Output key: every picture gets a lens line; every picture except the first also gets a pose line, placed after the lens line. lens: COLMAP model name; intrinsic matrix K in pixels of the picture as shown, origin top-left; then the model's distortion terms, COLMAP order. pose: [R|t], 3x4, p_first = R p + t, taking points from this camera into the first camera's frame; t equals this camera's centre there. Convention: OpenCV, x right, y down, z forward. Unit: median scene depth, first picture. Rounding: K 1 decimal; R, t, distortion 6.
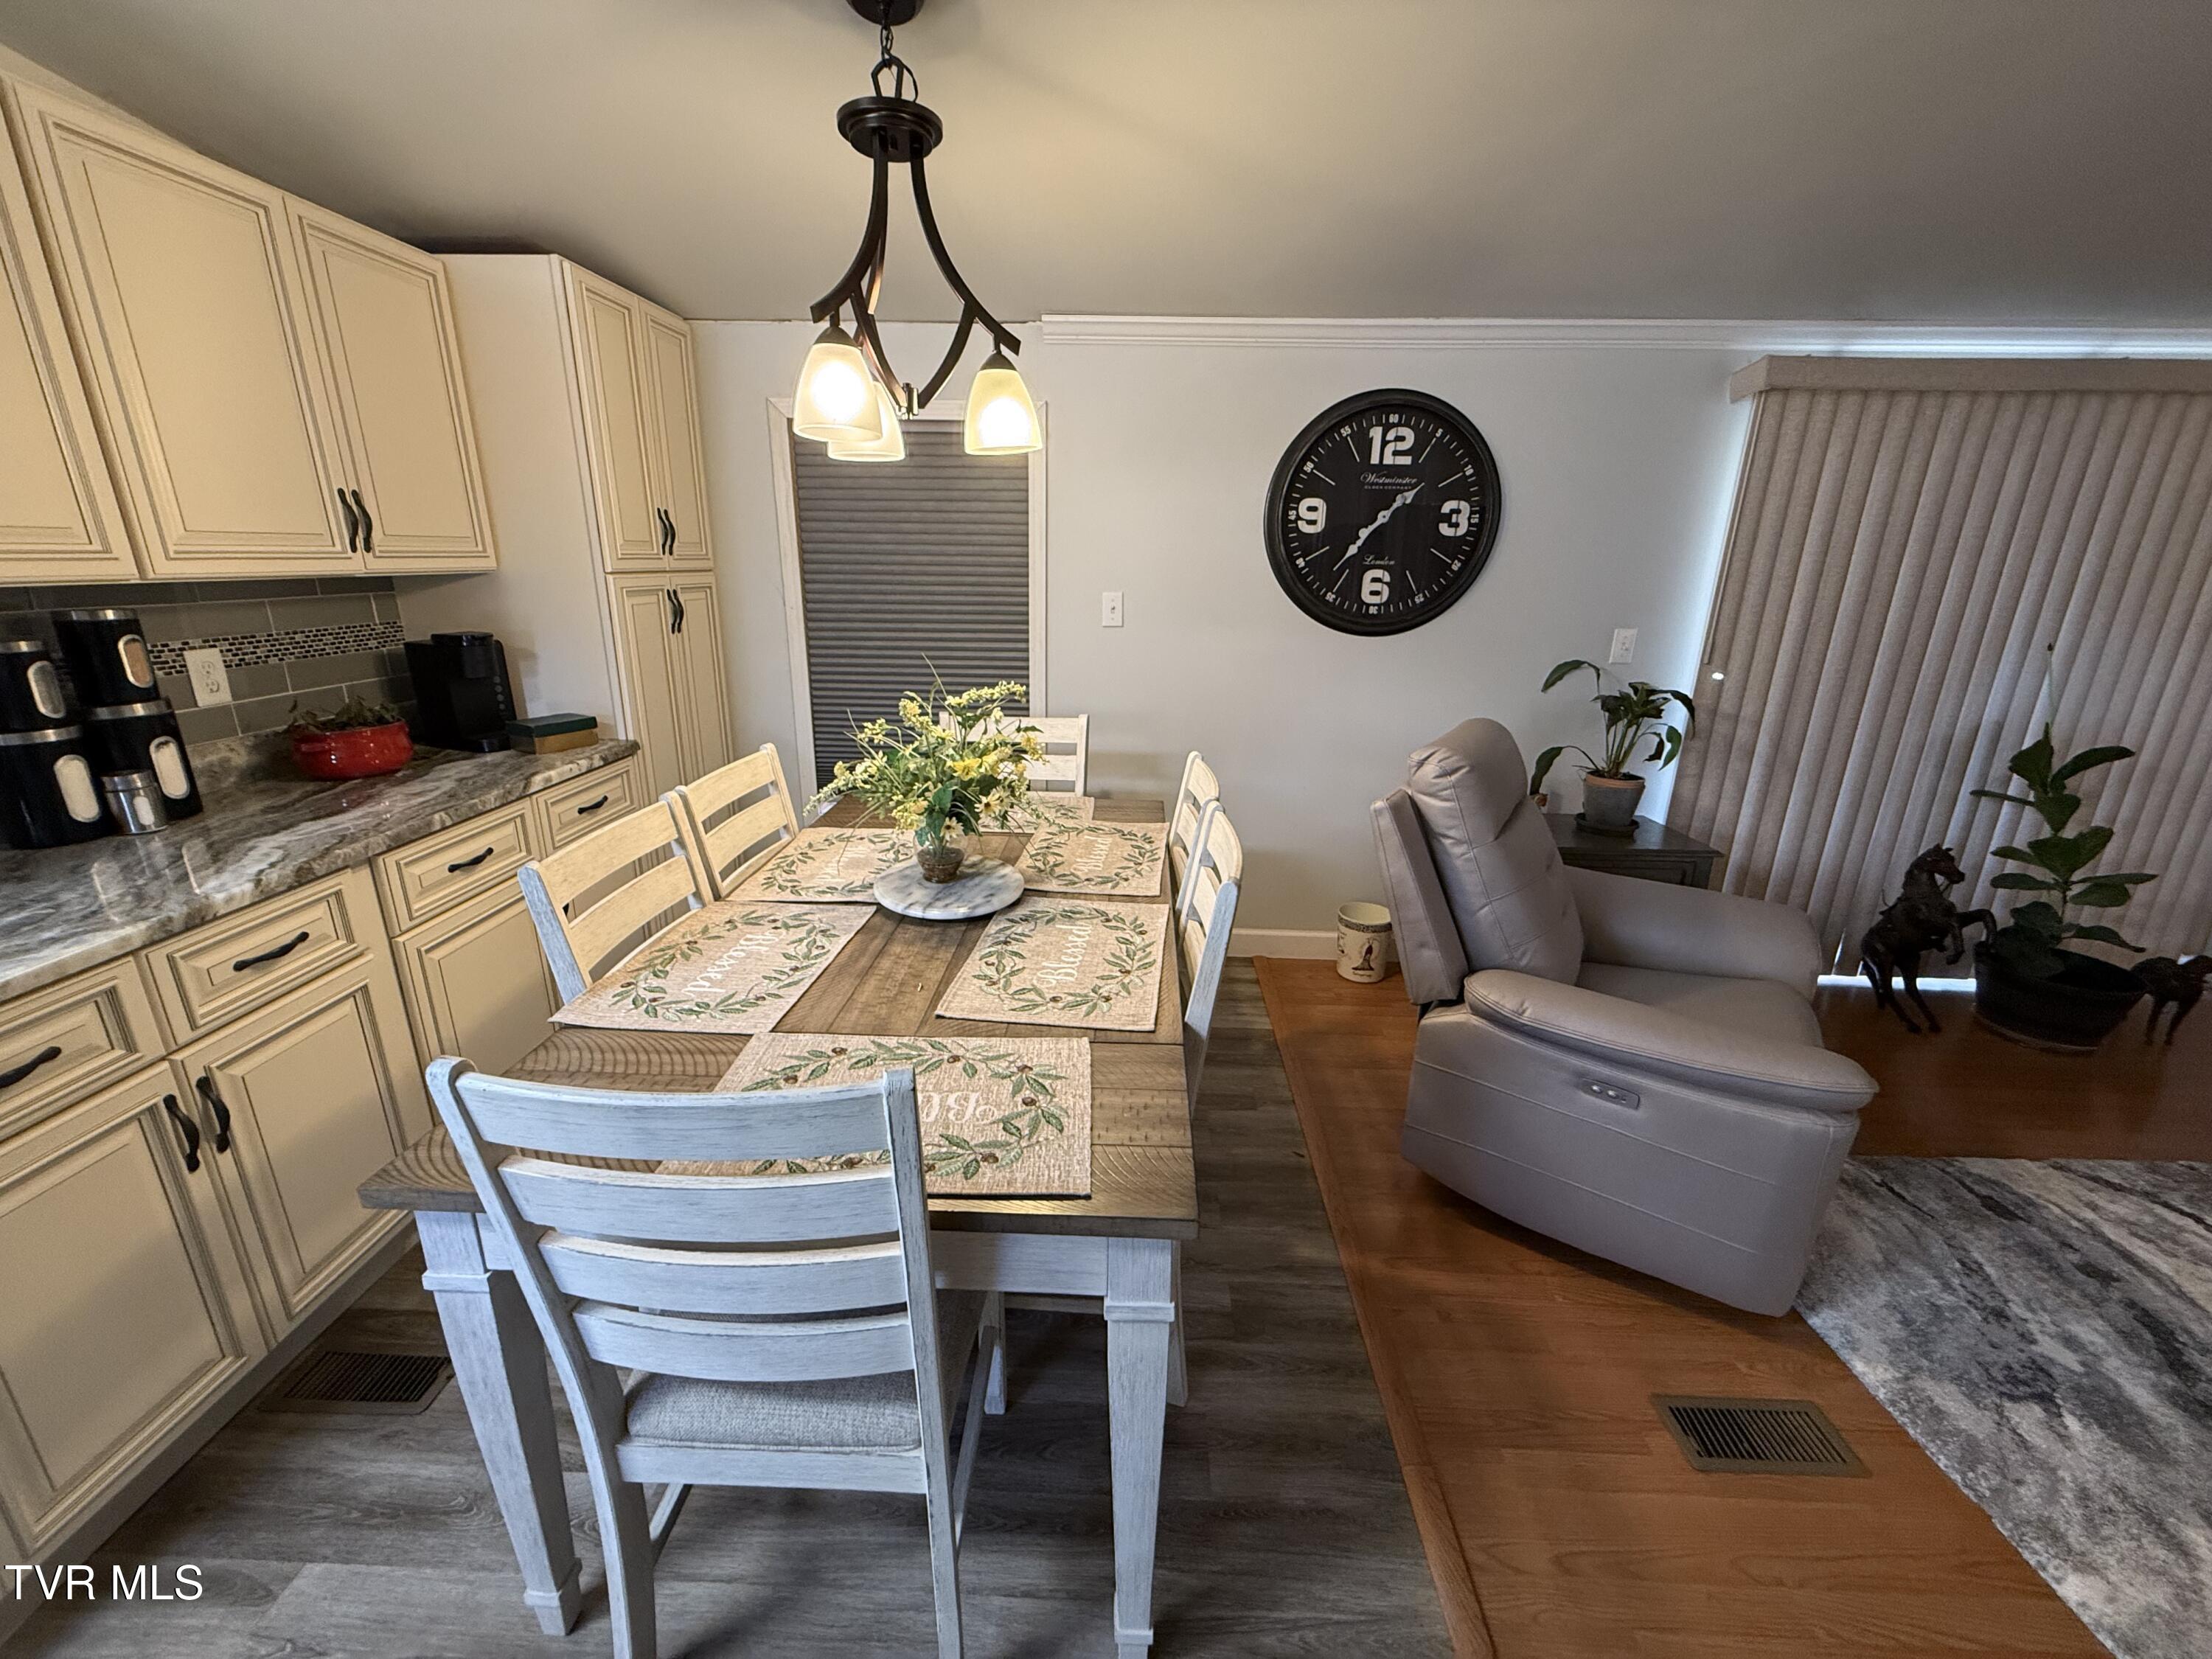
lens RADIAL K [[880.4, 0, 1097.5], [0, 880.4, 825.5], [0, 0, 1]] dist [0.000529, 0.000117]
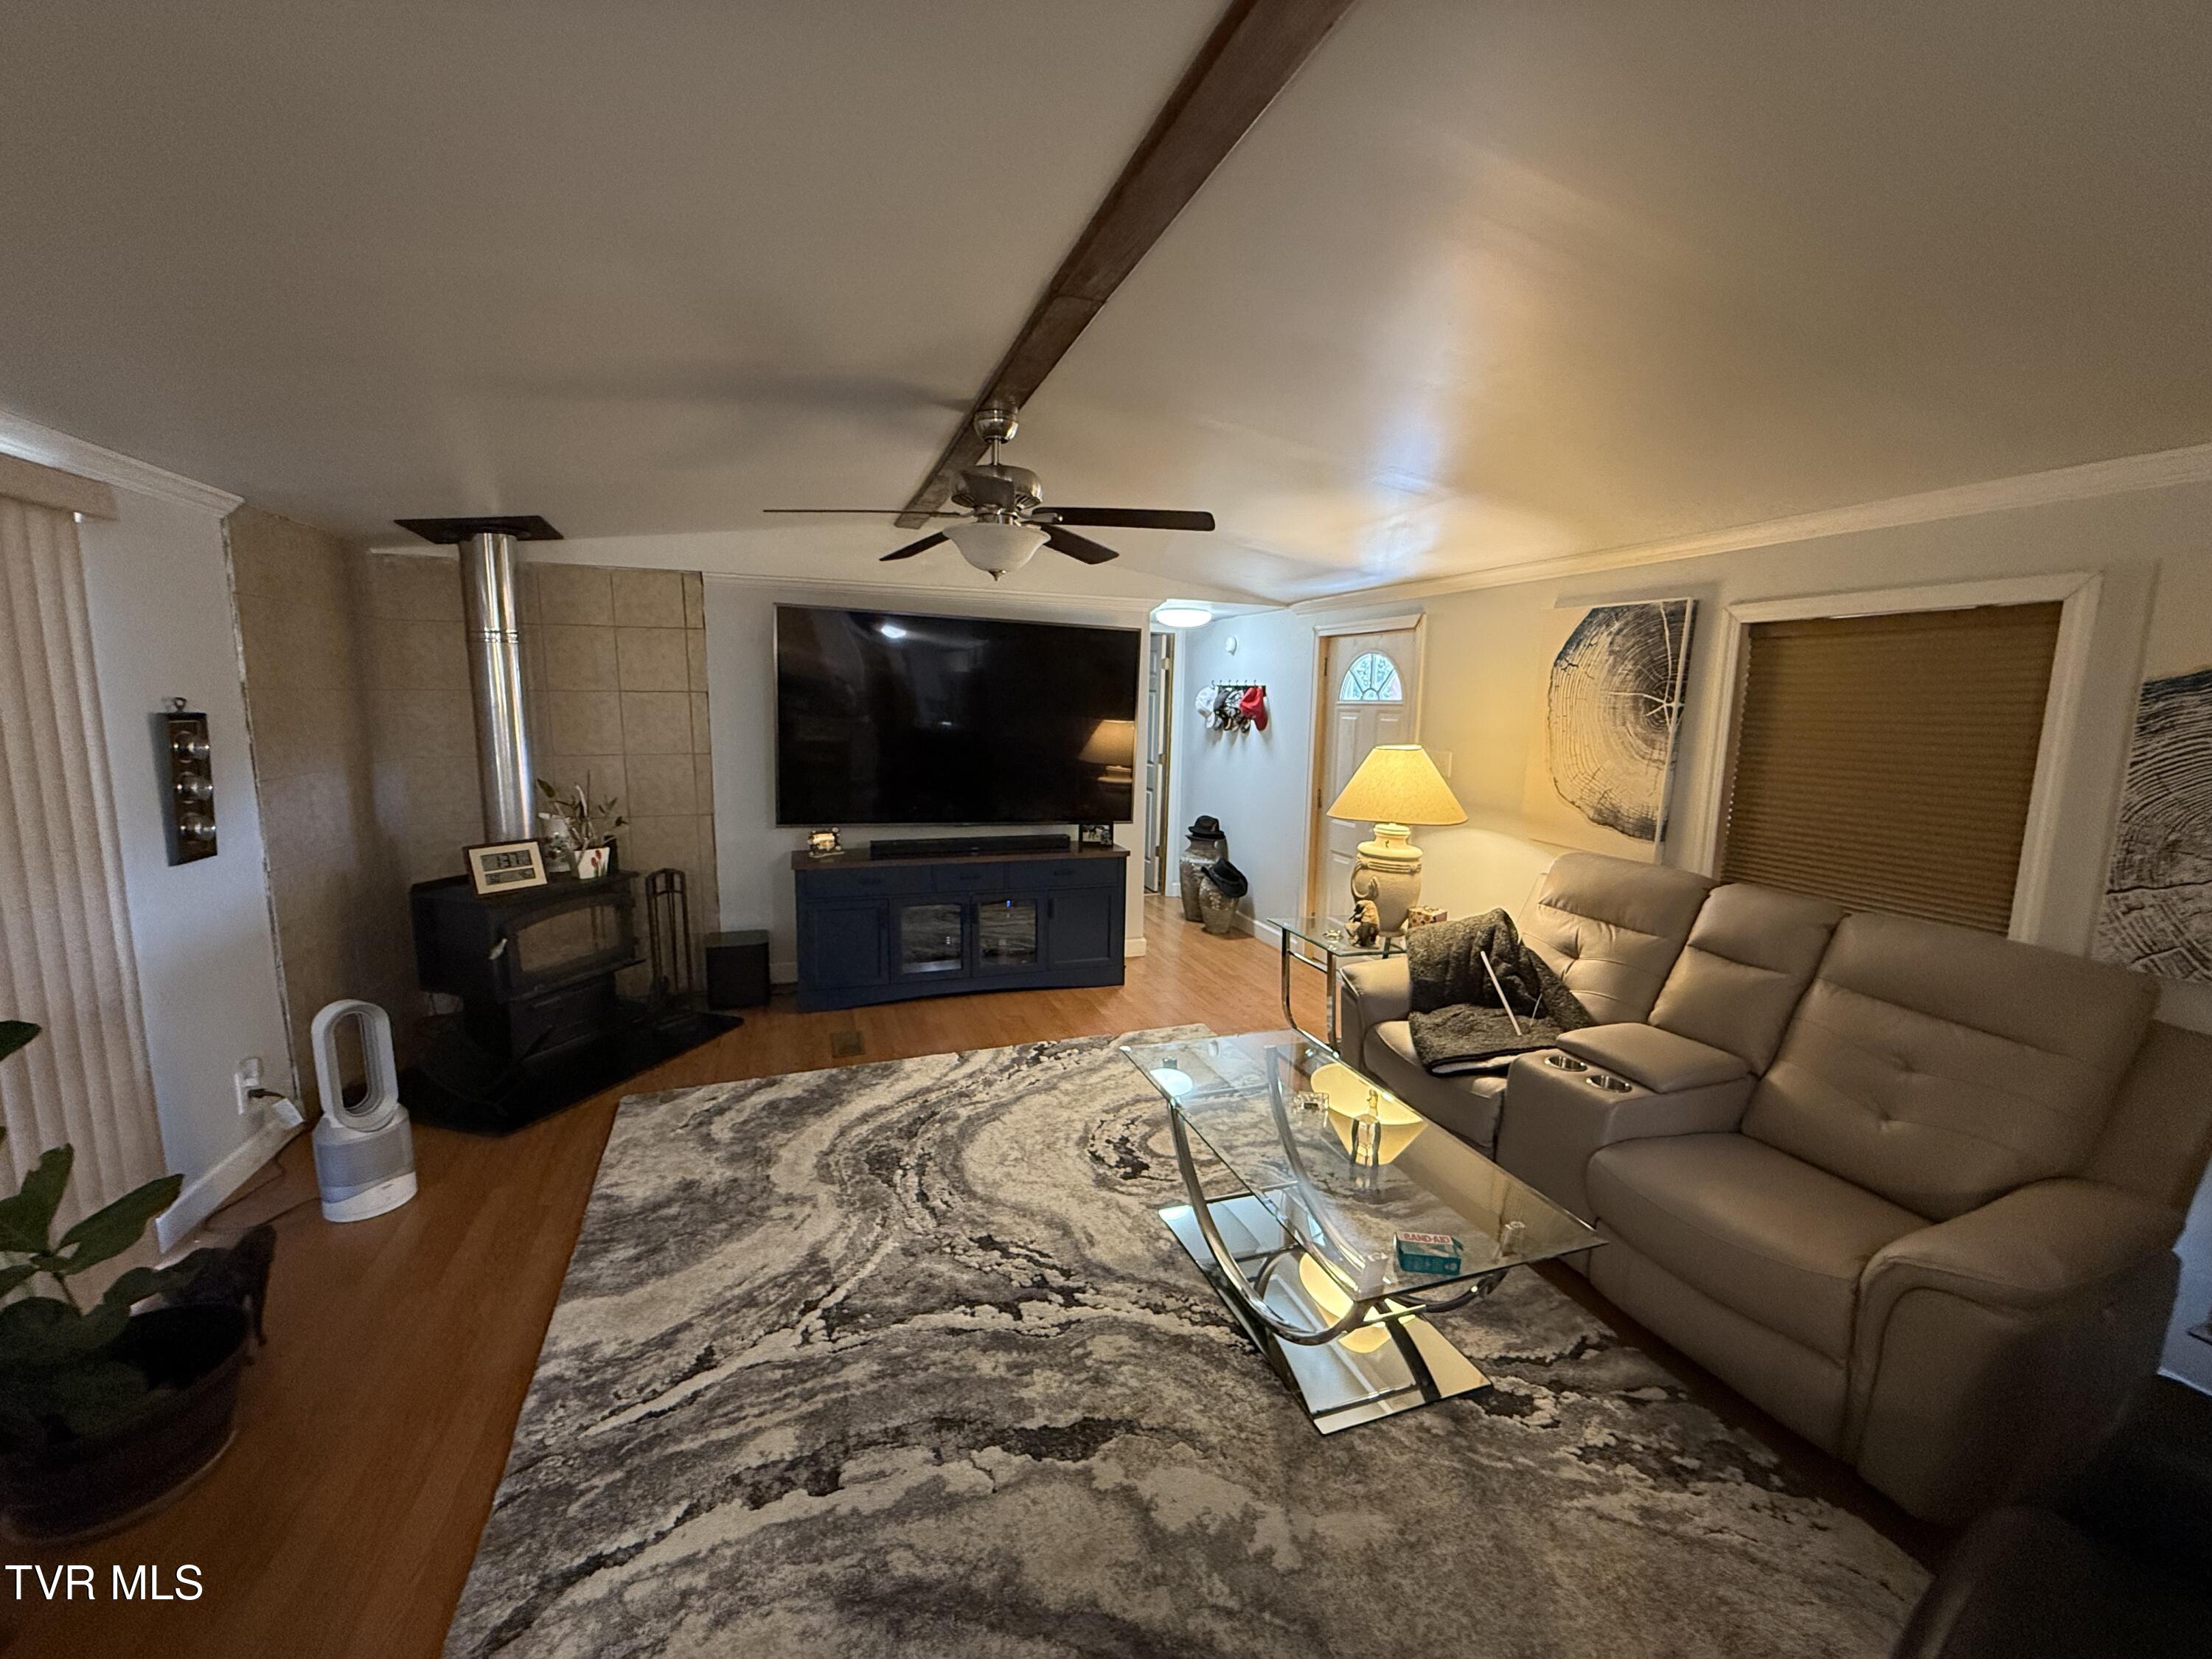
lens RADIAL K [[883.2, 0, 1102.7], [0, 883.2, 826.8], [0, 0, 1]] dist [-0.000212, 0.000107]
pose [[-0.369350, -0.157208, 0.915896, 0.537745], [0.249210, 0.932730, 0.260595, -0.280314], [-0.895251, 0.324501, -0.305326, 0.714130]]
